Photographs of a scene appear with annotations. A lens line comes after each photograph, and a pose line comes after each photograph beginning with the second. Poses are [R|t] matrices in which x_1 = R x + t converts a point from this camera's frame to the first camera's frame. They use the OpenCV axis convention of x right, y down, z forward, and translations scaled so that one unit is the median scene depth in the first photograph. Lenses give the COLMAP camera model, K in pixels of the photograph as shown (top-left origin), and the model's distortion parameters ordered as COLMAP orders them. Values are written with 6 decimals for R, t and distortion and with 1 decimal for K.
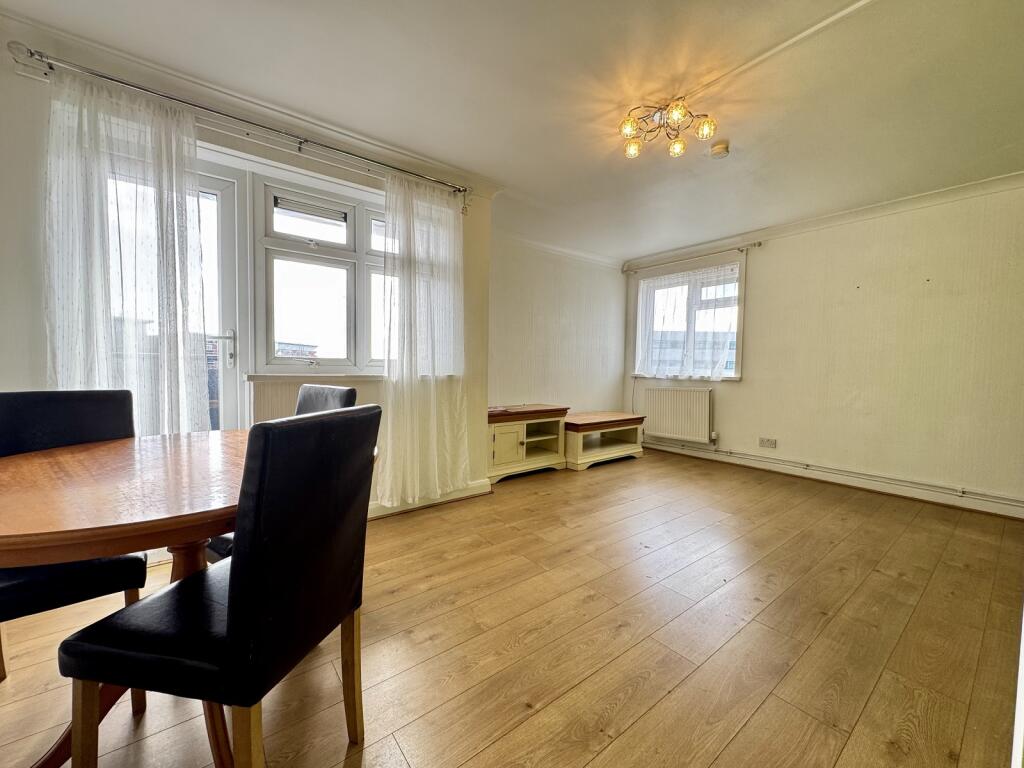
lens RADIAL K [[409.2, 0, 511.0], [0, 409.2, 383.8], [0, 0, 1]] dist [-0.000110, 0.000172]
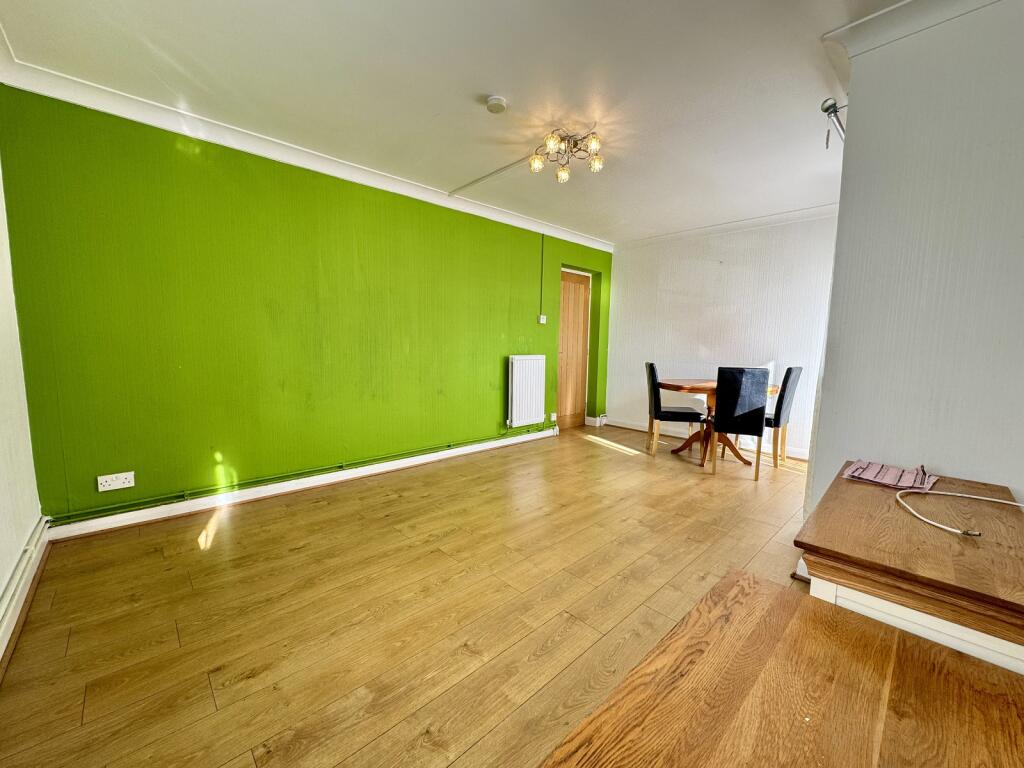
lens RADIAL K [[409.2, 0, 513.0], [0, 409.2, 387.7], [0, 0, 1]] dist [-0.000110, 0.000172]
pose [[-0.994752, -0.017109, -0.100879, 0.574214], [-0.032974, 0.986927, 0.157762, -0.116792], [0.096860, 0.160260, -0.982311, 2.025347]]
